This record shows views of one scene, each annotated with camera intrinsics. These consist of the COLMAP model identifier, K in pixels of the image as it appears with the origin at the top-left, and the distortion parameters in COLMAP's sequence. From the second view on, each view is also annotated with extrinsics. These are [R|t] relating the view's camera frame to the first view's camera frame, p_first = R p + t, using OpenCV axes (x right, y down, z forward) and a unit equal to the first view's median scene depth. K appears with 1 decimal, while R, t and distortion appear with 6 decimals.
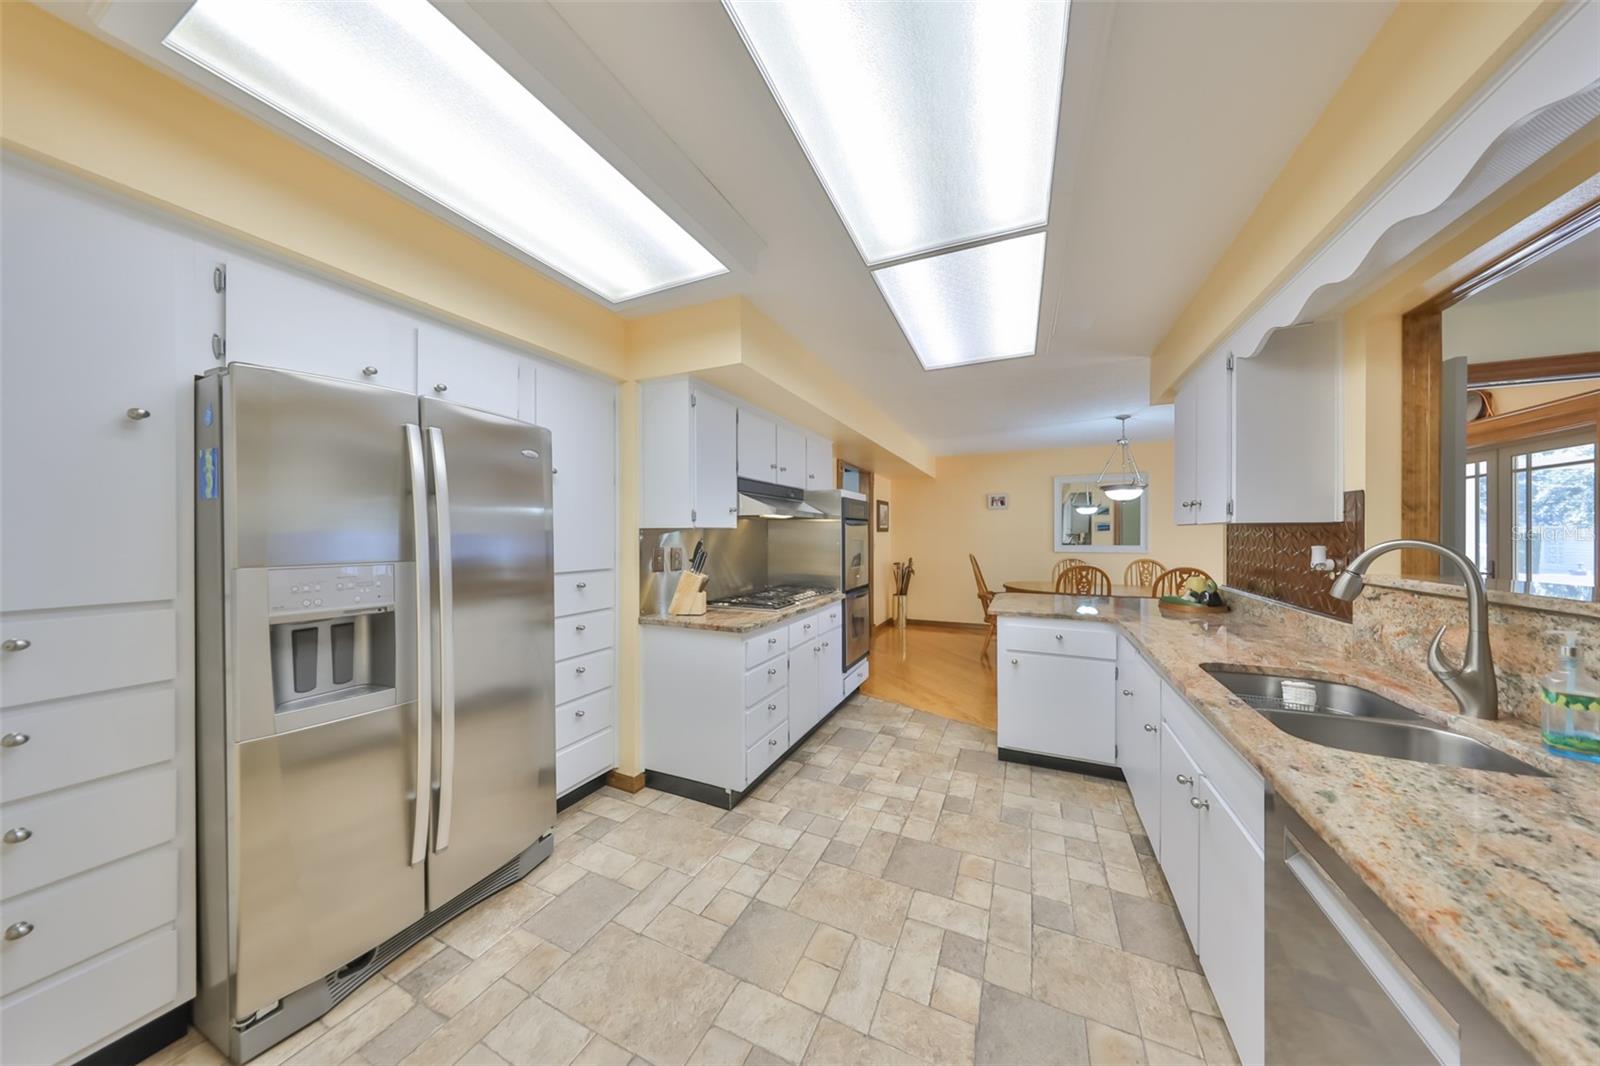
lens RADIAL K [[490.1, 0, 802.6], [0, 490.1, 536.2], [0, 0, 1]] dist [-0.001705, 0.000289]
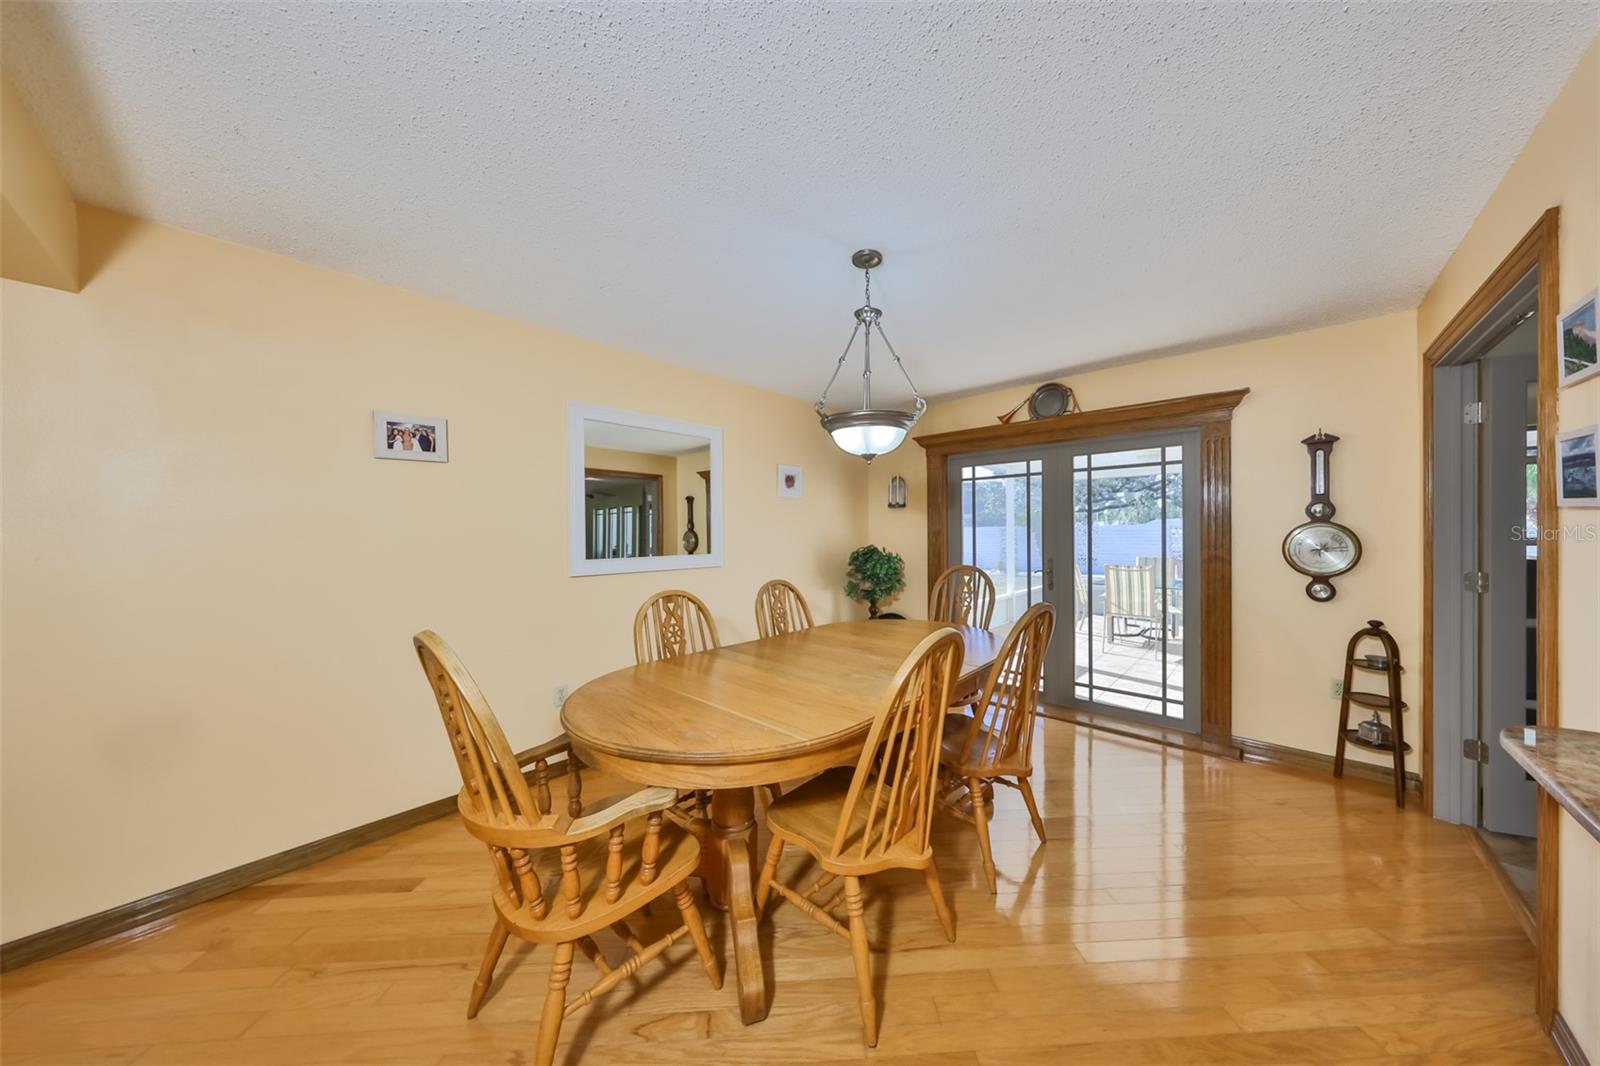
lens RADIAL K [[490.1, 0, 812.1], [0, 490.1, 535.0], [0, 0, 1]] dist [-0.001705, 0.000289]
pose [[0.311840, -0.005771, 0.950117, 0.402709], [0.008554, 0.999958, 0.003266, -0.007812], [-0.950096, 0.007109, 0.311876, 1.543092]]
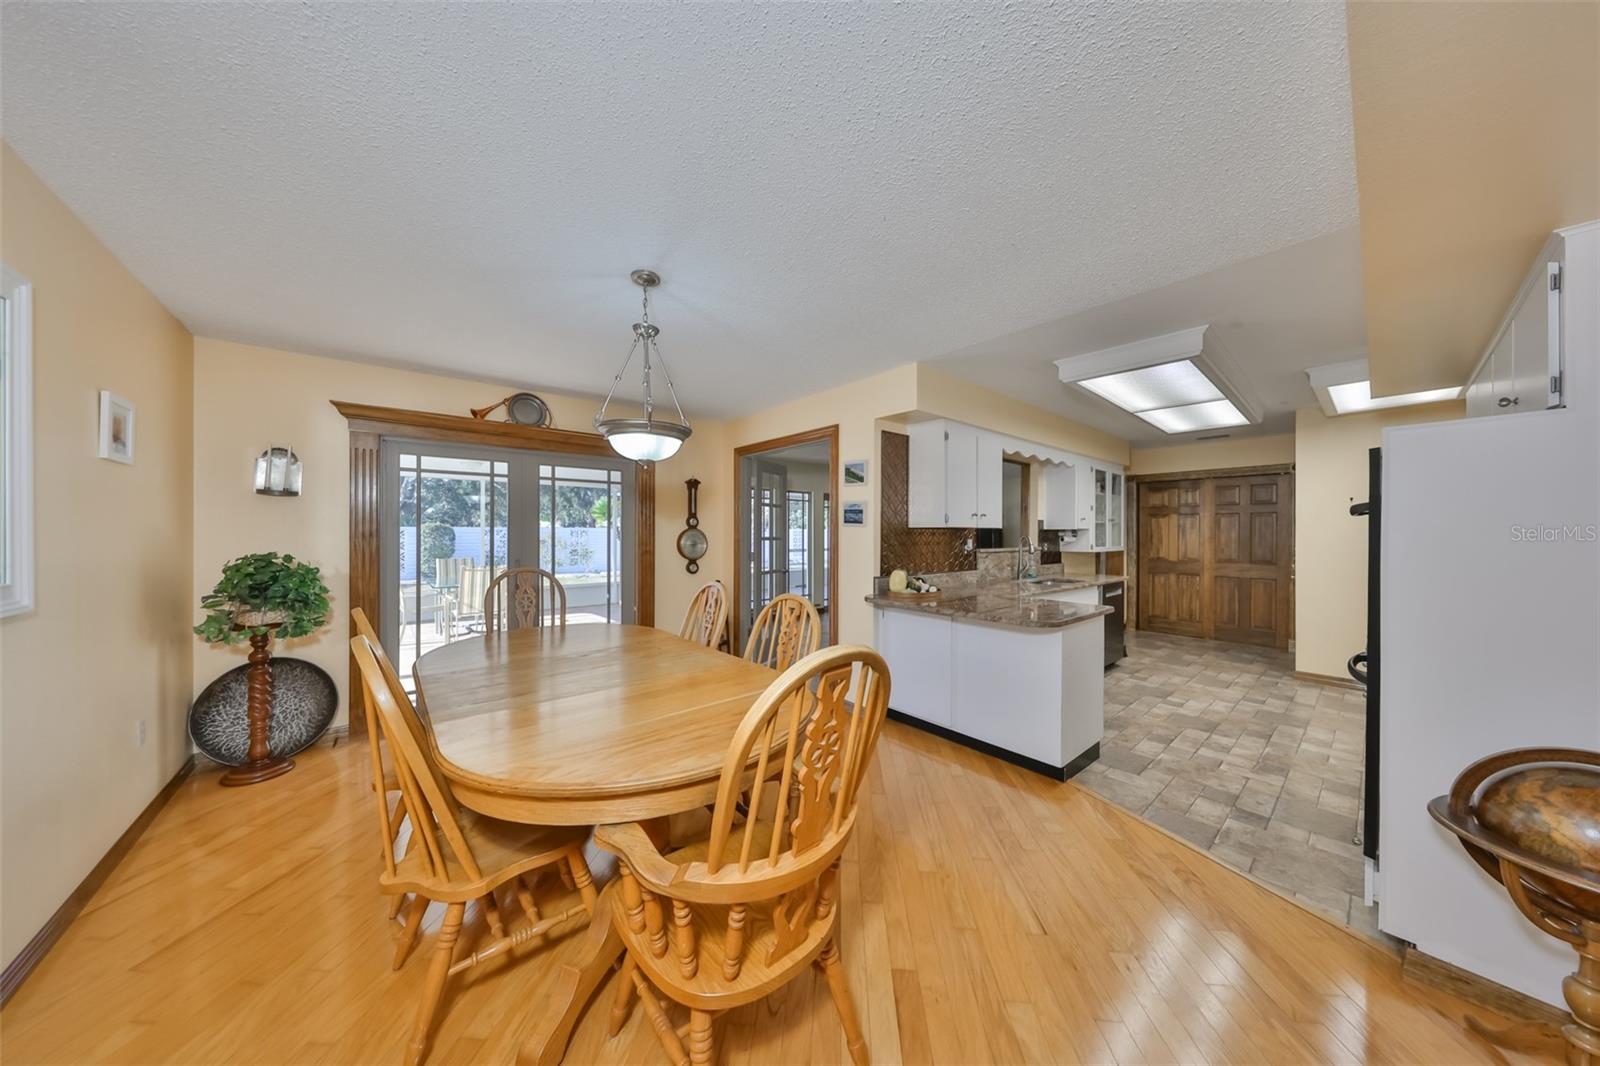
lens RADIAL K [[490.1, 0, 810.0], [0, 490.1, 535.4], [0, 0, 1]] dist [-0.001705, 0.000289]
pose [[-0.911059, 0.001093, 0.412275, 0.556423], [0.002737, 0.999990, 0.003397, -0.003544], [-0.412267, 0.004224, -0.911053, 2.283379]]
